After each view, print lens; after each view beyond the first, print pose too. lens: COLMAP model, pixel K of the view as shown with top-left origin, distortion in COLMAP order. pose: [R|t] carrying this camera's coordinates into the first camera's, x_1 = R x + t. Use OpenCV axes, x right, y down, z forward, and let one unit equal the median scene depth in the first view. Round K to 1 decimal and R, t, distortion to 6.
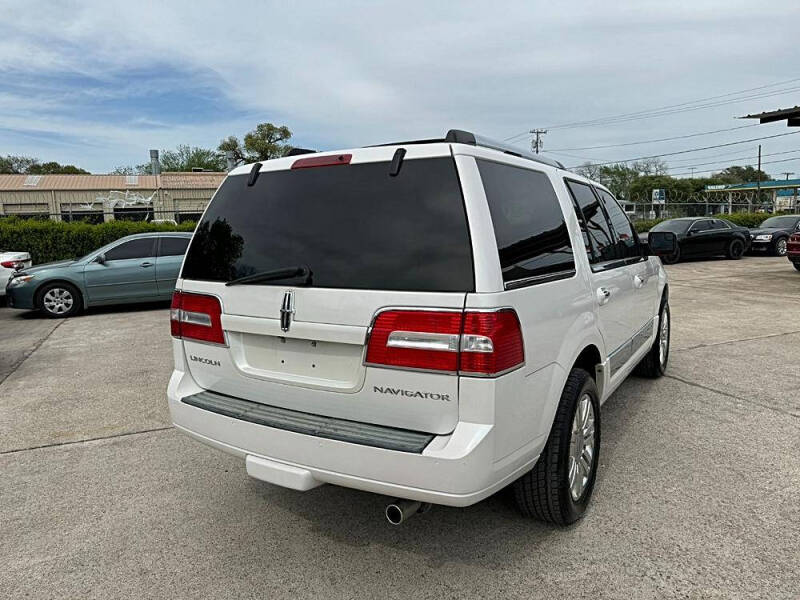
lens RADIAL K [[563.5, 0, 403.8], [0, 563.5, 291.6], [0, 0, 1]] dist [0.036055, -0.050597]
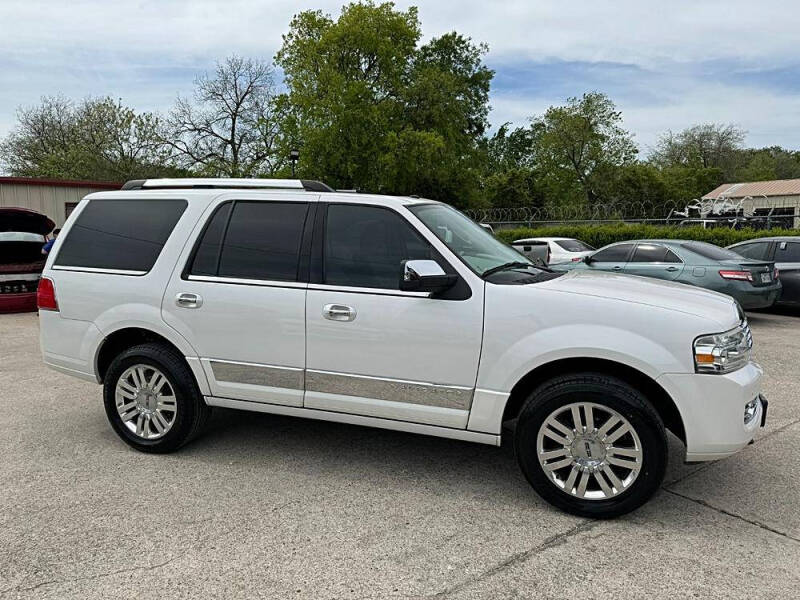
lens RADIAL K [[560.6, 0, 402.9], [0, 560.6, 299.4], [0, 0, 1]] dist [0.058782, -0.078429]
pose [[0.227417, 0.136902, -0.964126, 1.852231], [-0.127352, 0.985747, 0.109932, -0.211742], [0.965434, 0.097783, 0.241610, 1.329431]]
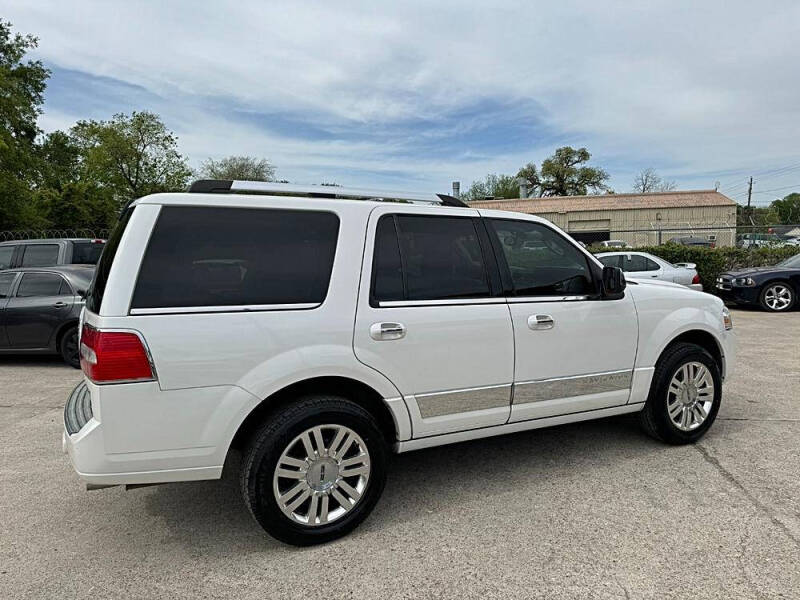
lens RADIAL K [[560.6, 0, 402.9], [0, 560.6, 299.4], [0, 0, 1]] dist [0.058782, -0.078429]
pose [[0.857695, 0.048541, -0.511862, 1.012064], [-0.061967, 0.998036, -0.009188, -0.047598], [0.510411, 0.039599, 0.859018, 0.190979]]
